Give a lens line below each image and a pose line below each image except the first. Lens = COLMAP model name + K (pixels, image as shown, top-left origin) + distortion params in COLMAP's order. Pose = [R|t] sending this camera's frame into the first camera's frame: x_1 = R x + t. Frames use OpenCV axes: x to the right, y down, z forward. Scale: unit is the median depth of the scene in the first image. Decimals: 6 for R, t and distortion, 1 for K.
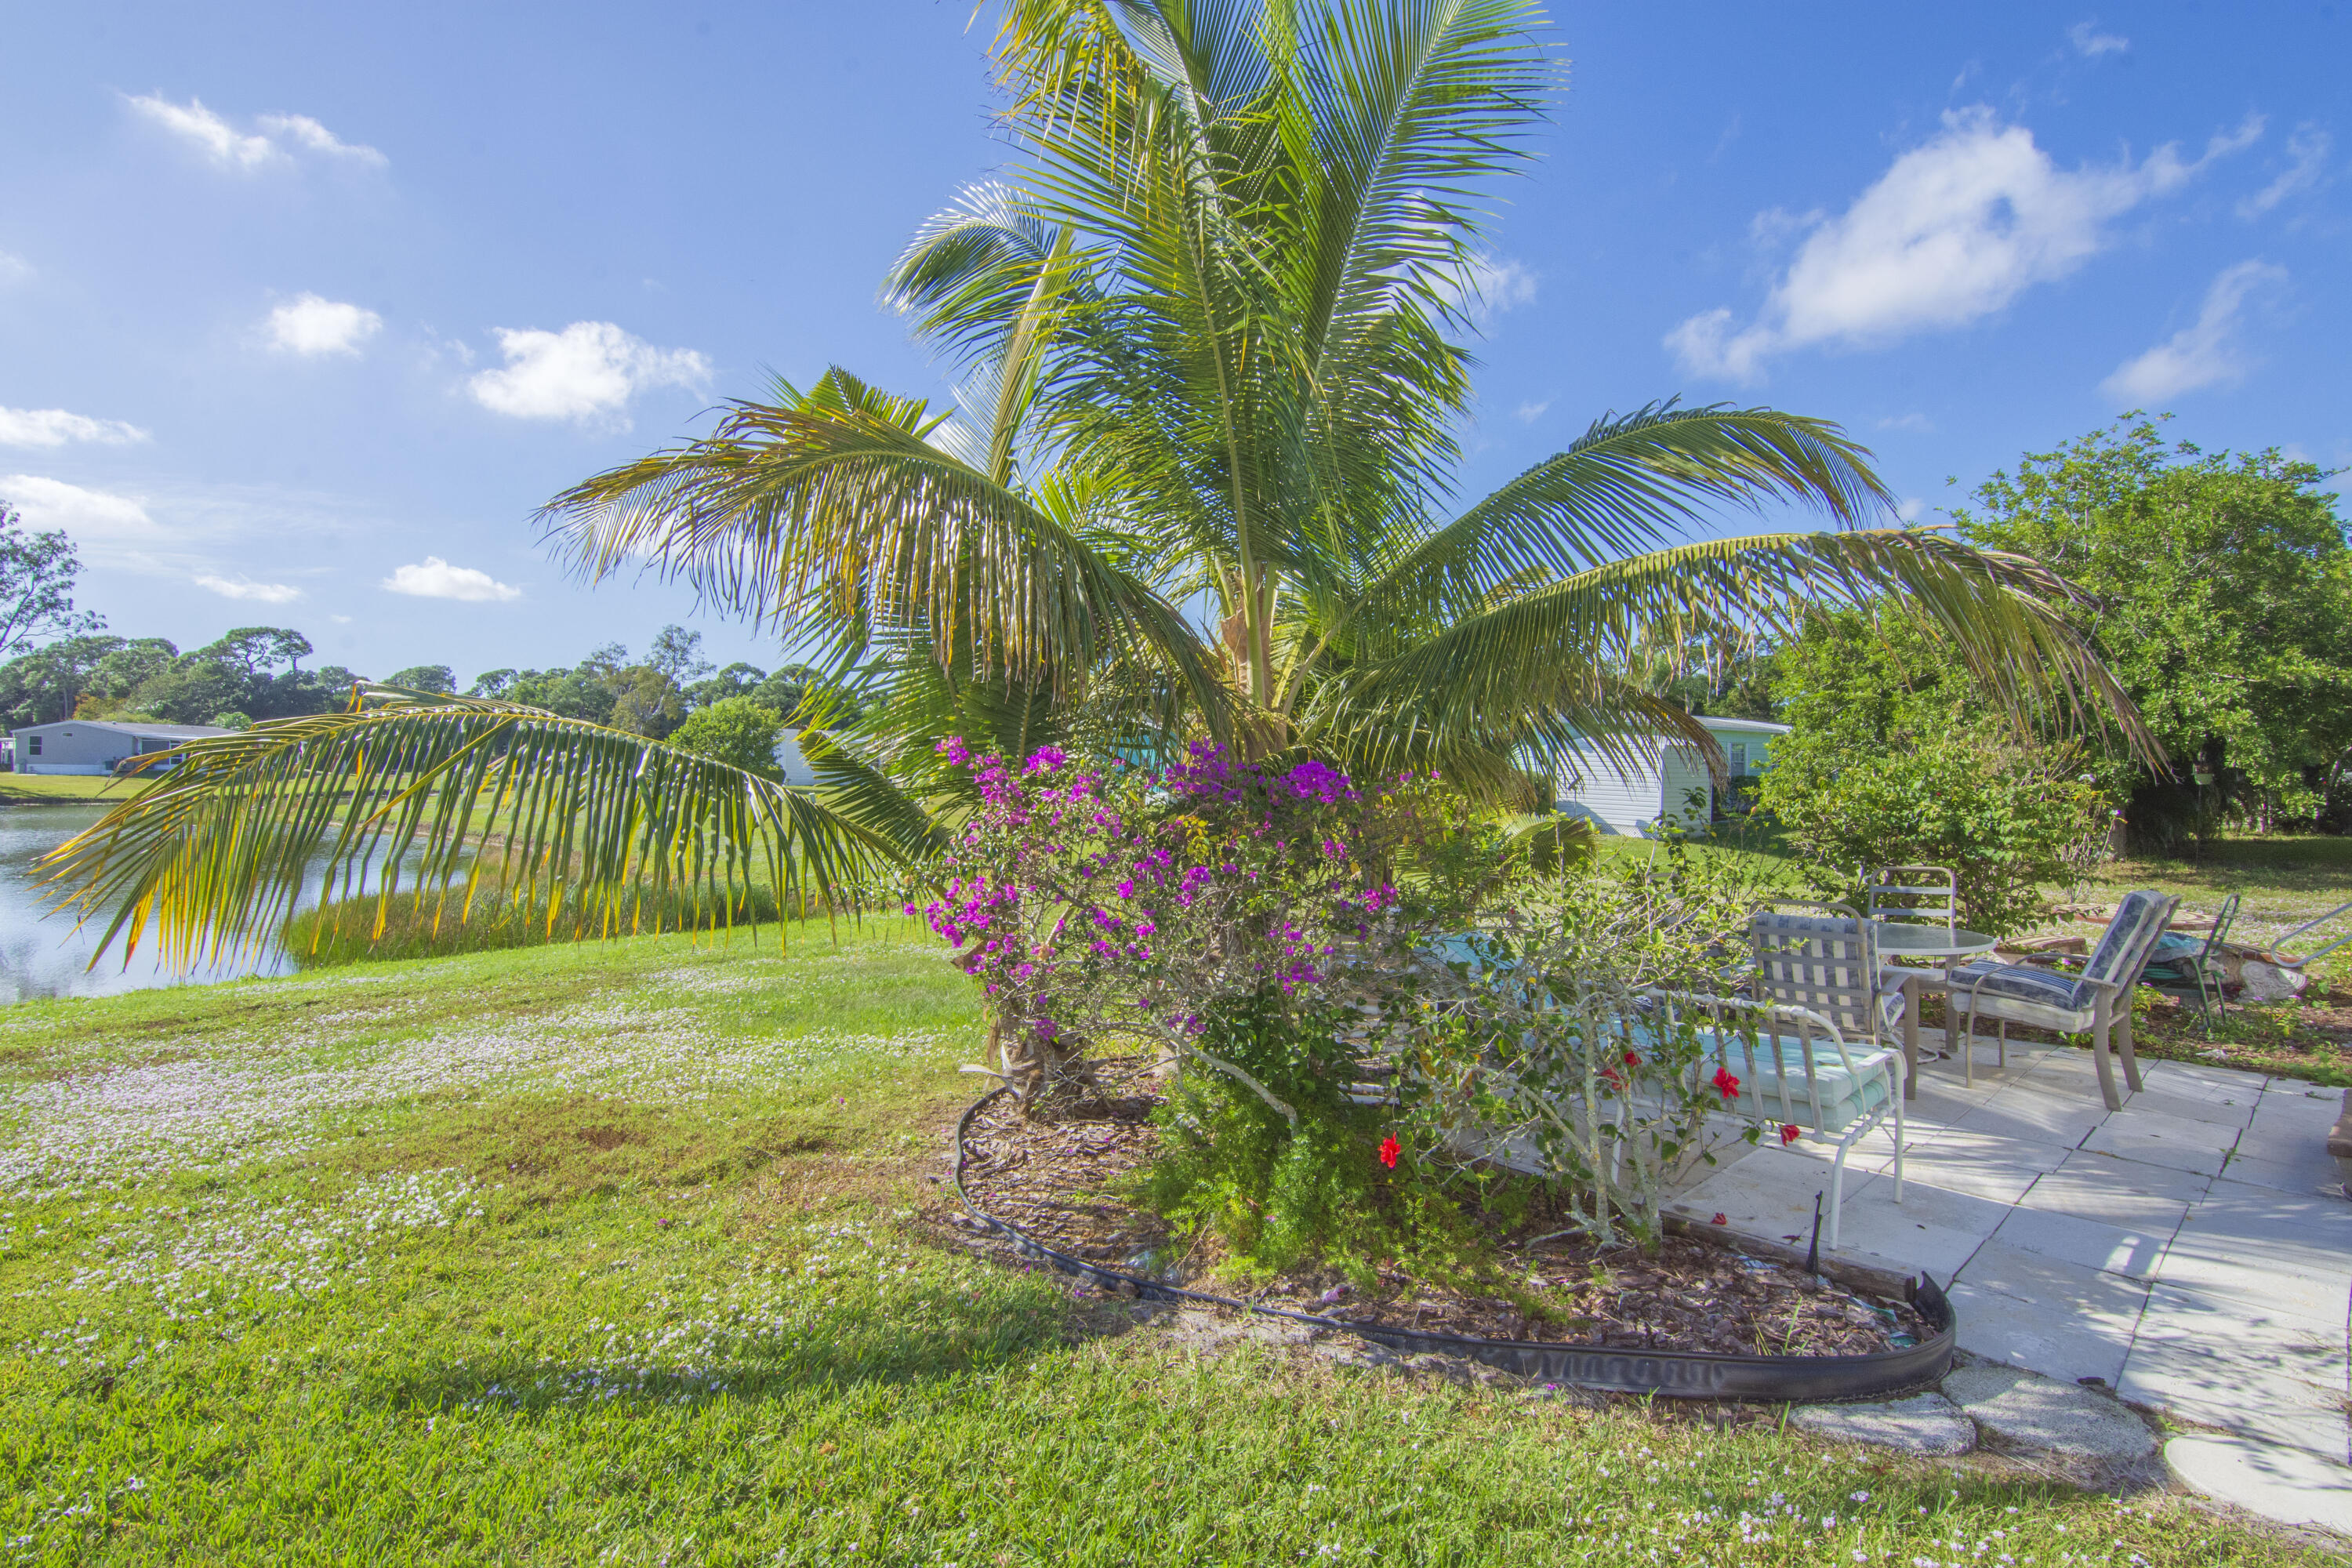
lens RADIAL K [[1097.5, 0, 1135.5], [0, 1097.5, 760.2], [0, 0, 1]] dist [-0.018238, -0.000635]
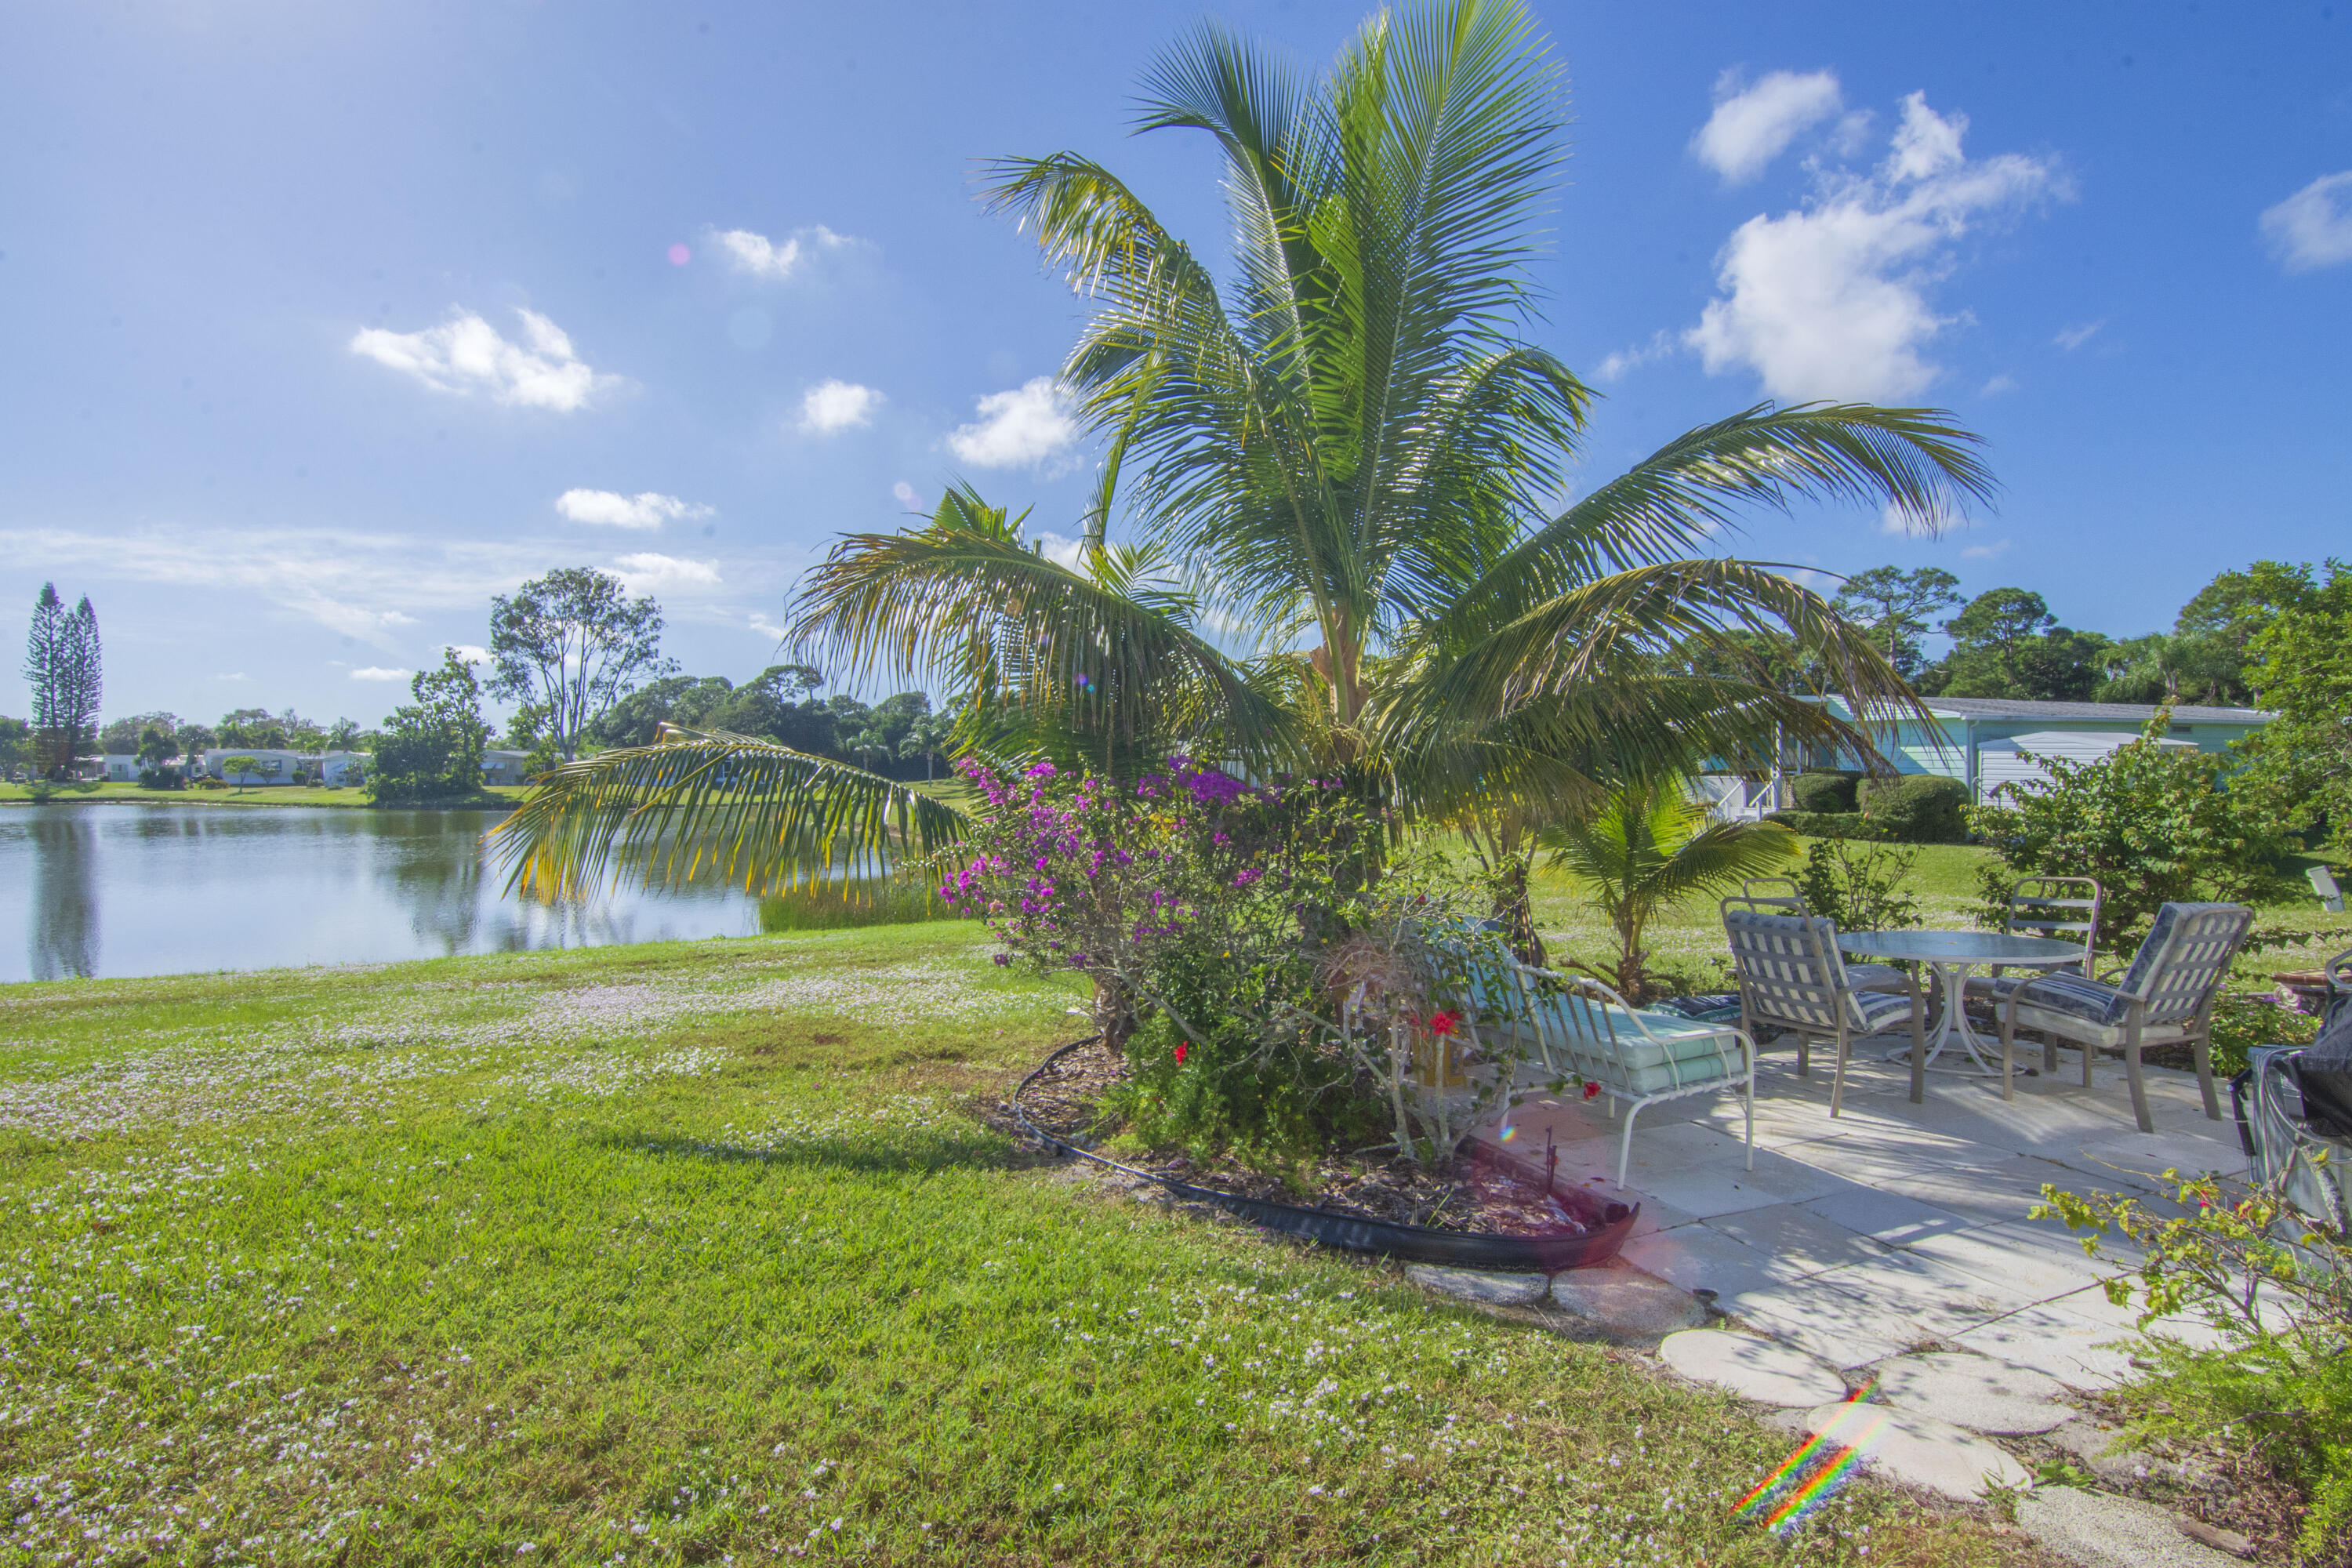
lens RADIAL K [[1097.5, 0, 1176.1], [0, 1097.5, 780.0], [0, 0, 1]] dist [-0.018238, -0.000635]
pose [[0.939809, -0.004393, -0.341671, 0.129017], [0.007774, 0.999933, 0.008528, 0.000201], [0.341611, -0.010671, 0.939781, -0.053838]]
